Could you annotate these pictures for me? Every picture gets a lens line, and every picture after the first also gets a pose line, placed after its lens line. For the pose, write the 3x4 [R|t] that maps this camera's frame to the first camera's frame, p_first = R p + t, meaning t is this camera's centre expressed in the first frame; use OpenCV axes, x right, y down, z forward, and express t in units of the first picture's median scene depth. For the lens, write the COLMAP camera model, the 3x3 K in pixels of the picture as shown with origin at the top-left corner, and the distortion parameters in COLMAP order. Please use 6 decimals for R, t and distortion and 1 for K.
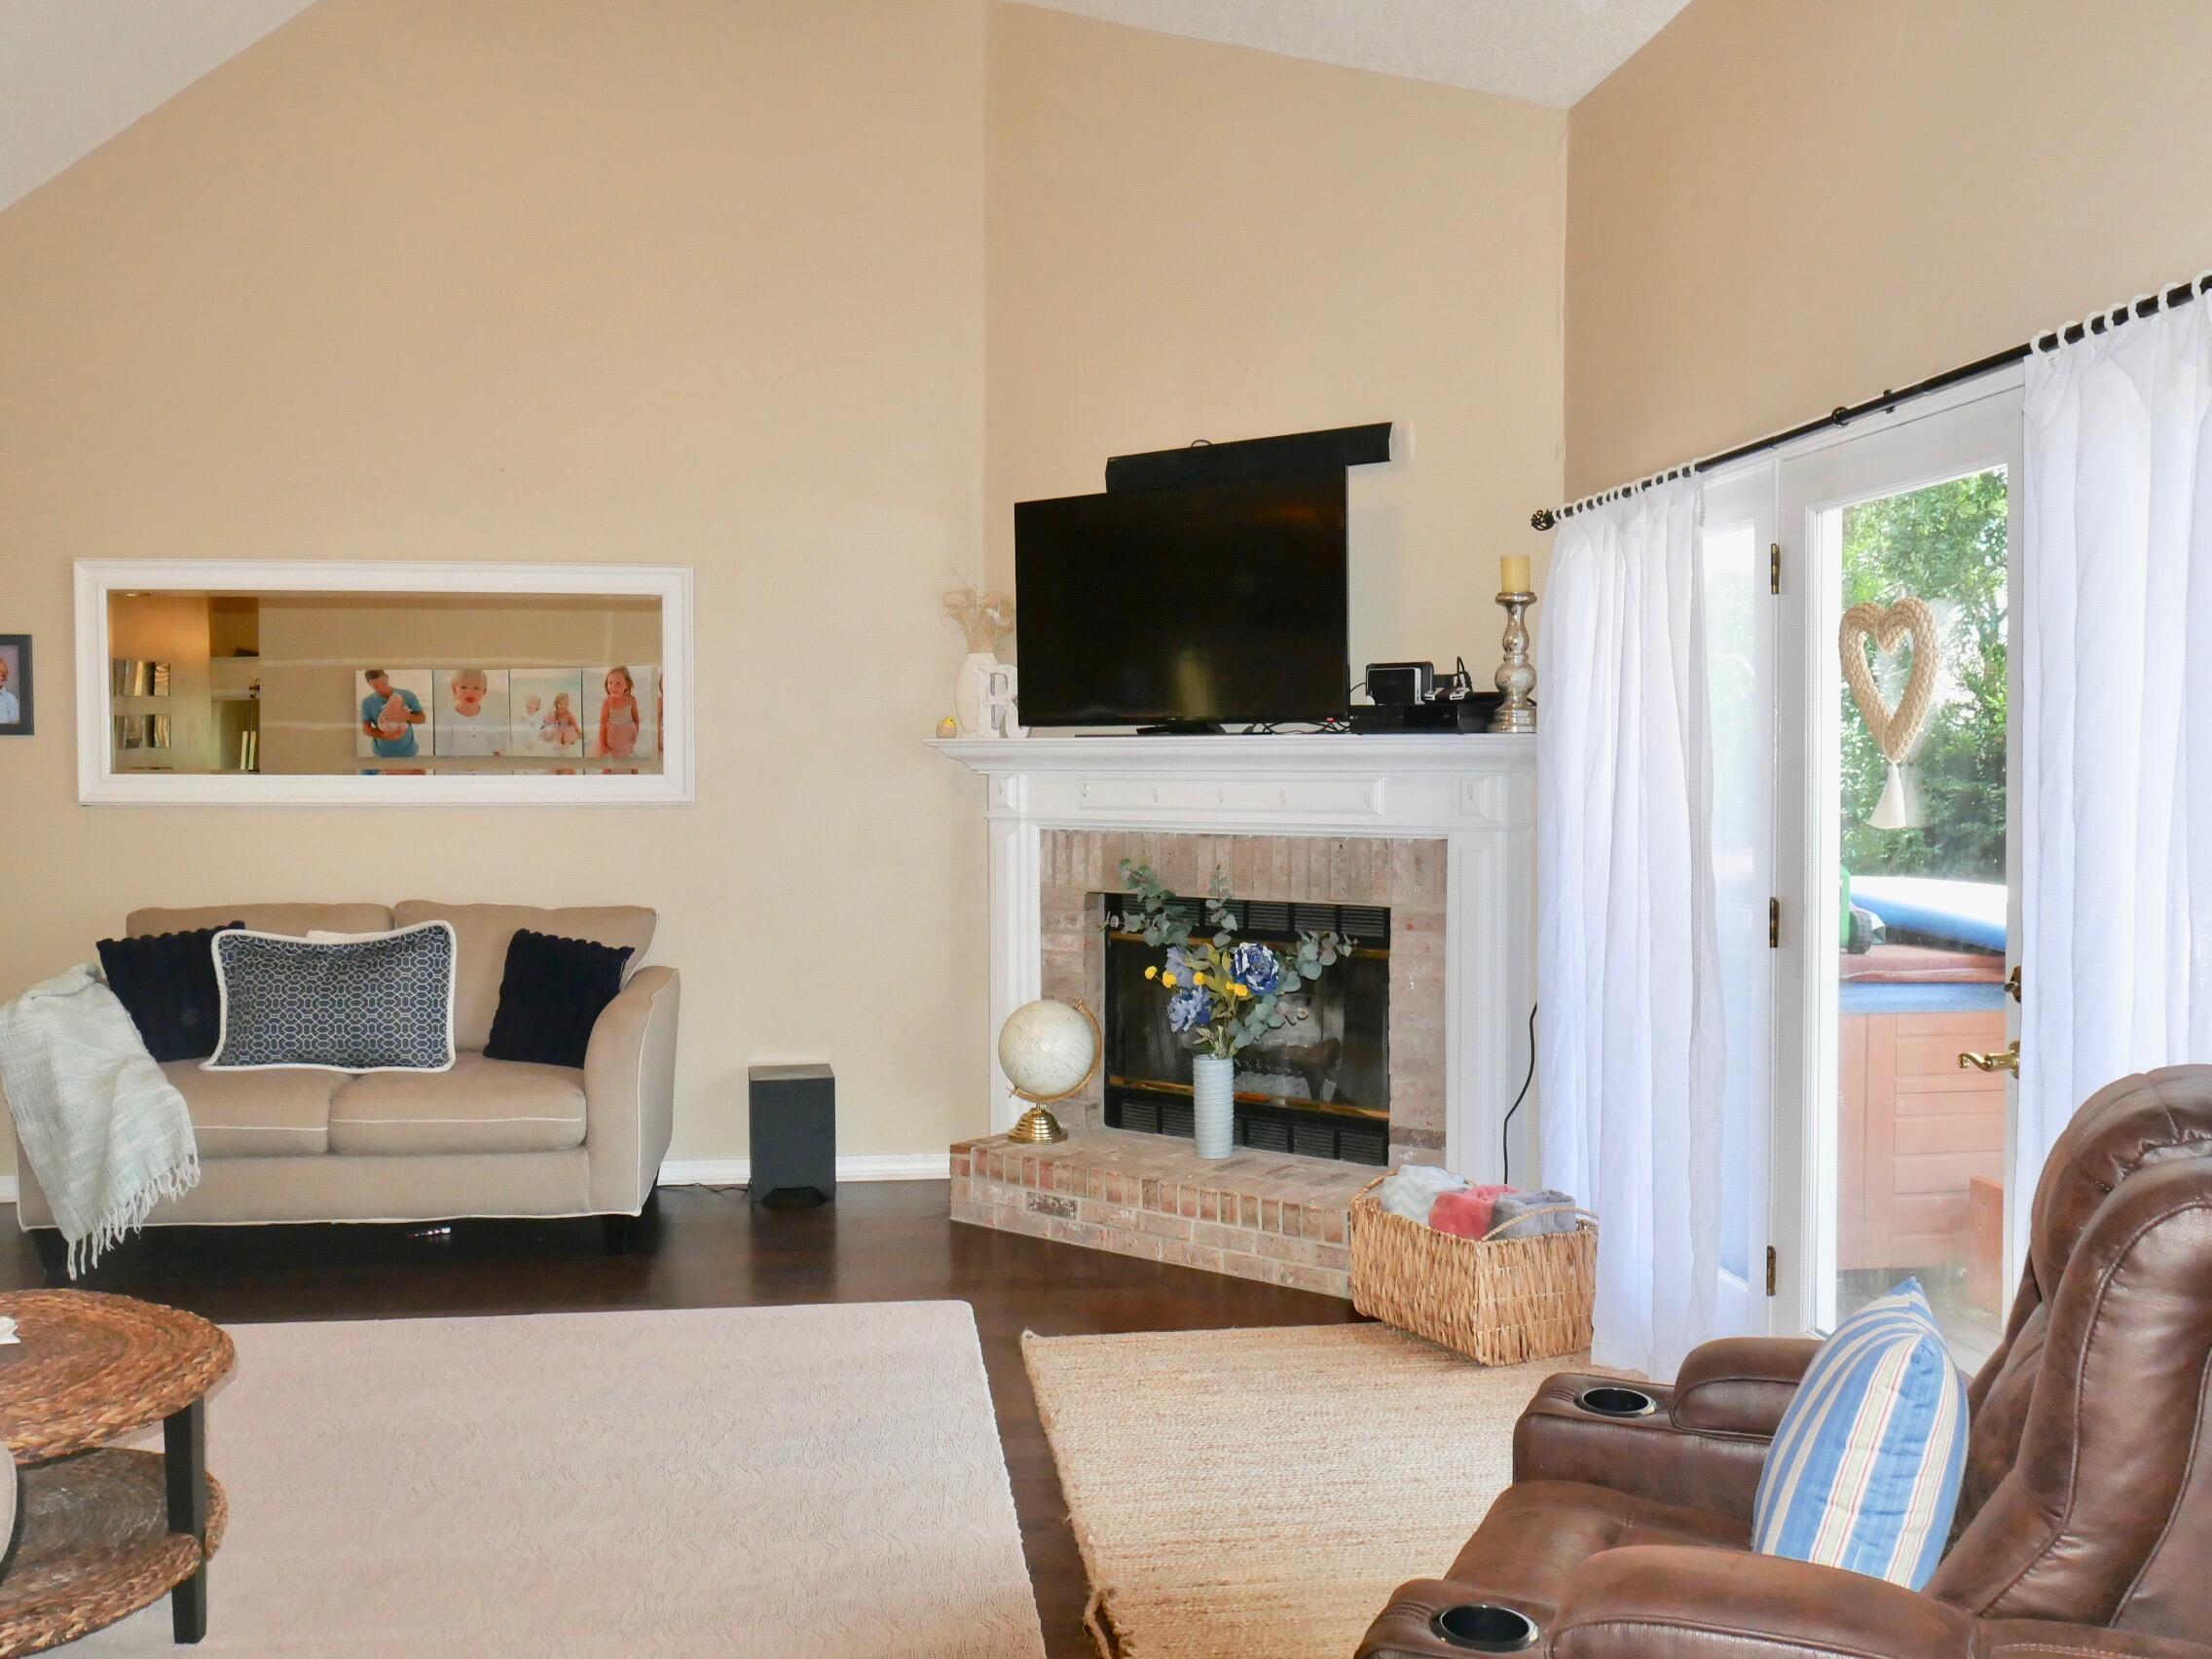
lens RADIAL K [[2033.4, 0, 1103.7], [0, 2033.4, 837.5], [0, 0, 1]] dist [-0.041839, 0.000000]
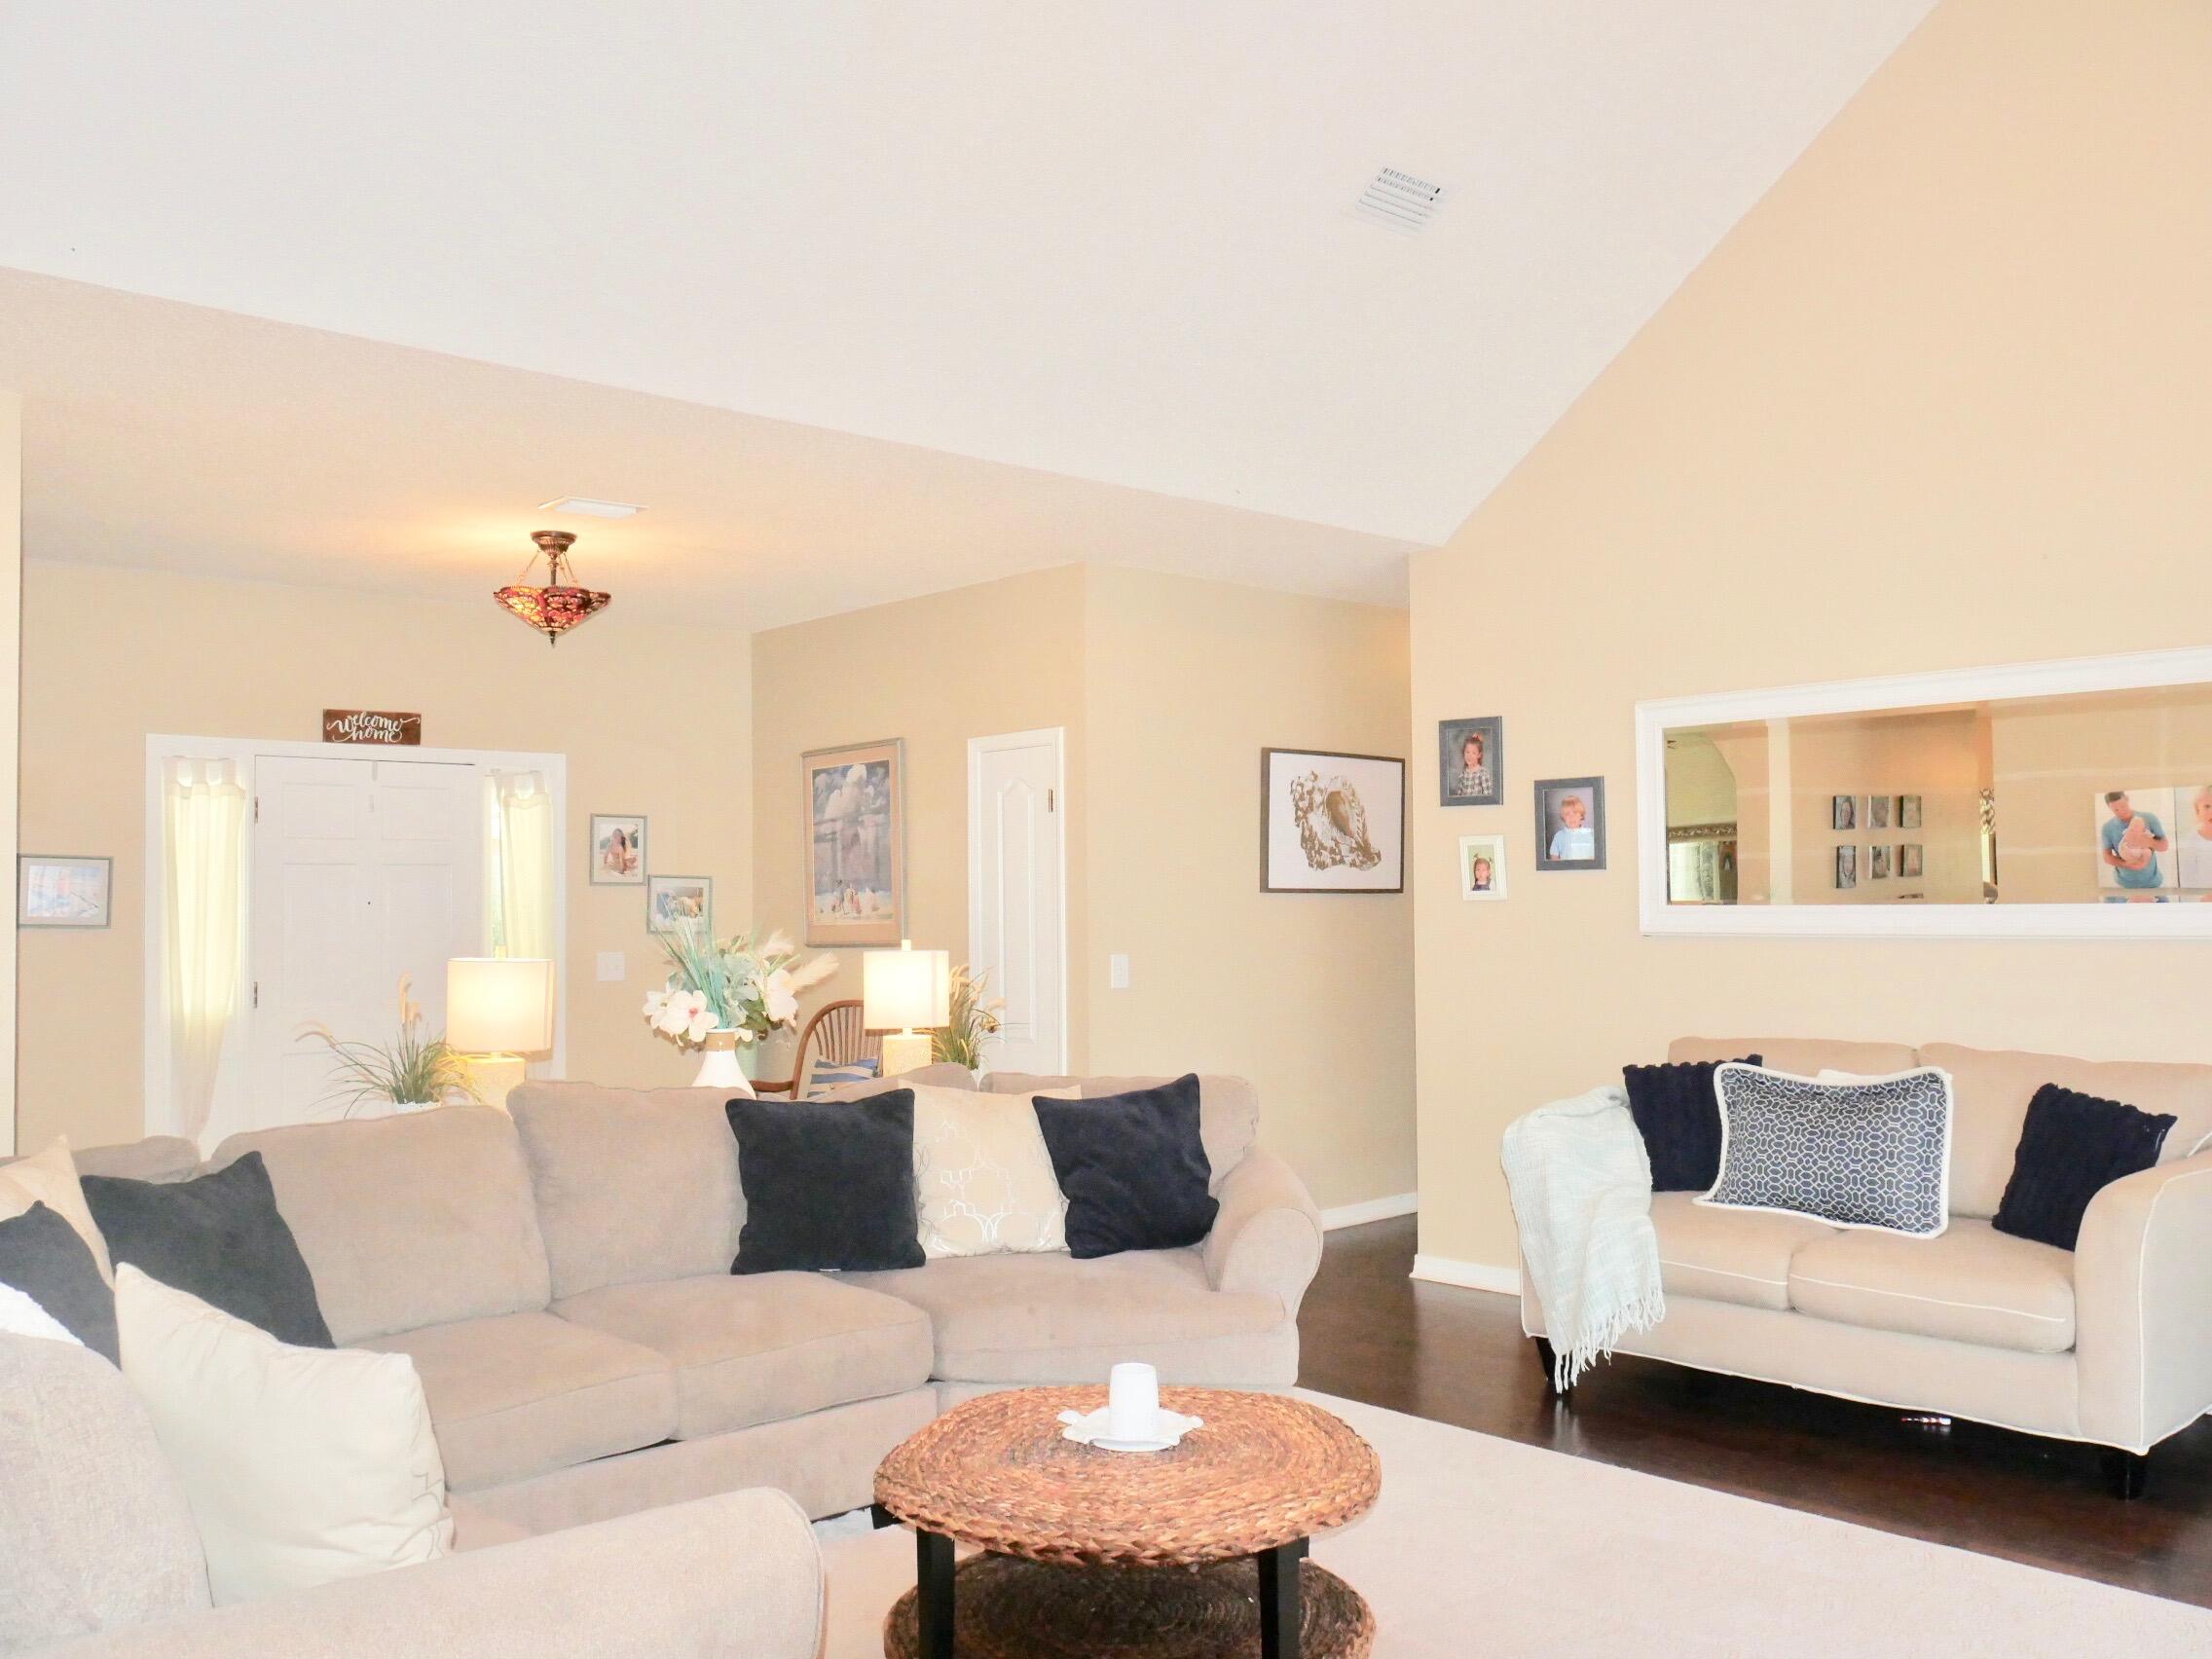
lens RADIAL K [[1873.6, 0, 1105.4], [0, 1873.6, 818.5], [0, 0, 1]] dist [-0.028455, 0.005253]
pose [[0.564064, -0.042055, -0.824660, 0.150872], [-0.022350, 0.997559, -0.066160, -0.006272], [0.825429, 0.055750, 0.561747, 0.230656]]
